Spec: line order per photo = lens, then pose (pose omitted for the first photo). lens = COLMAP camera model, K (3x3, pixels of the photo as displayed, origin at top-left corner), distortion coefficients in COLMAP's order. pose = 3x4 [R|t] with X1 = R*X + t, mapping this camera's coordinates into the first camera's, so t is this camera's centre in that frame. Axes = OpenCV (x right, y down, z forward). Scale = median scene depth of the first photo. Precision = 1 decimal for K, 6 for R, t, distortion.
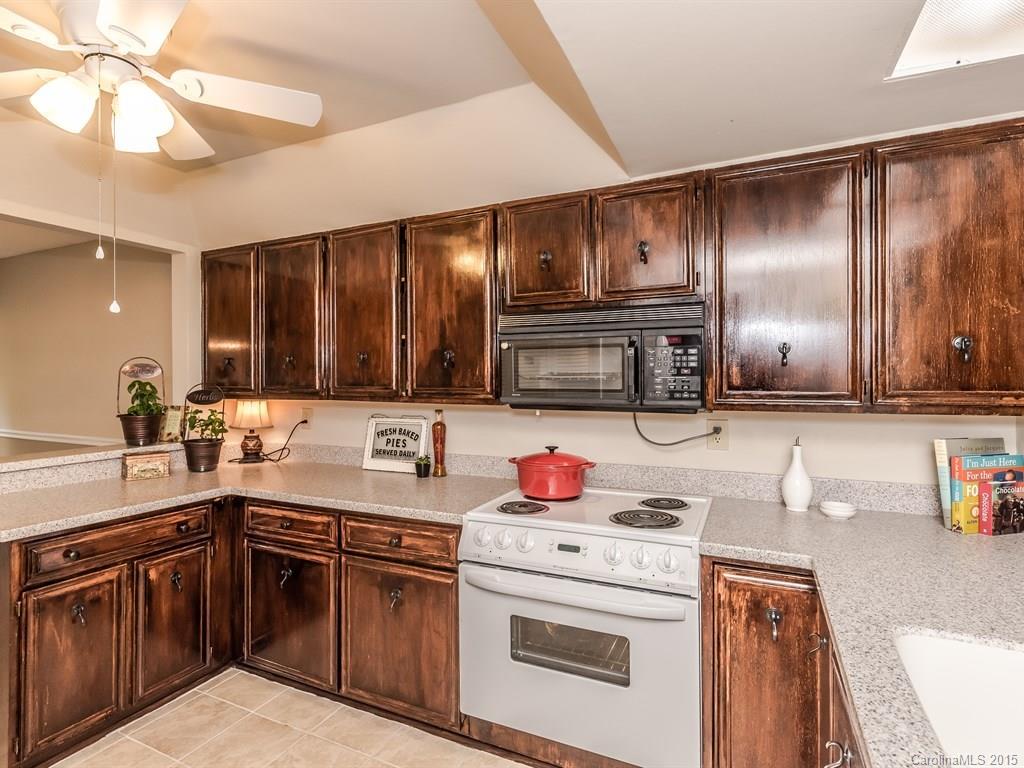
lens RADIAL K [[511.2, 0, 513.0], [0, 511.2, 379.3], [0, 0, 1]] dist [-0.003624, -0.001051]
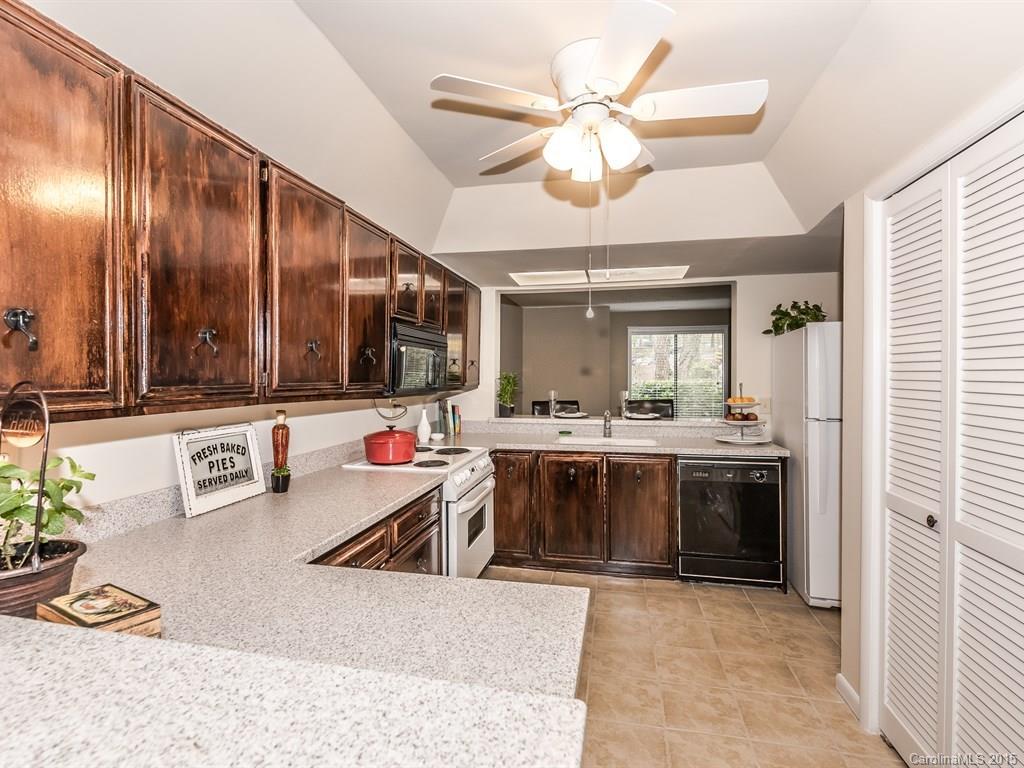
lens RADIAL K [[511.2, 0, 513.0], [0, 511.2, 379.3], [0, 0, 1]] dist [-0.003624, -0.001051]
pose [[-0.214263, -0.004460, 0.976766, -1.036486], [0.002582, 0.999983, 0.005132, 0.004730], [-0.976773, 0.003621, -0.214248, 0.785712]]
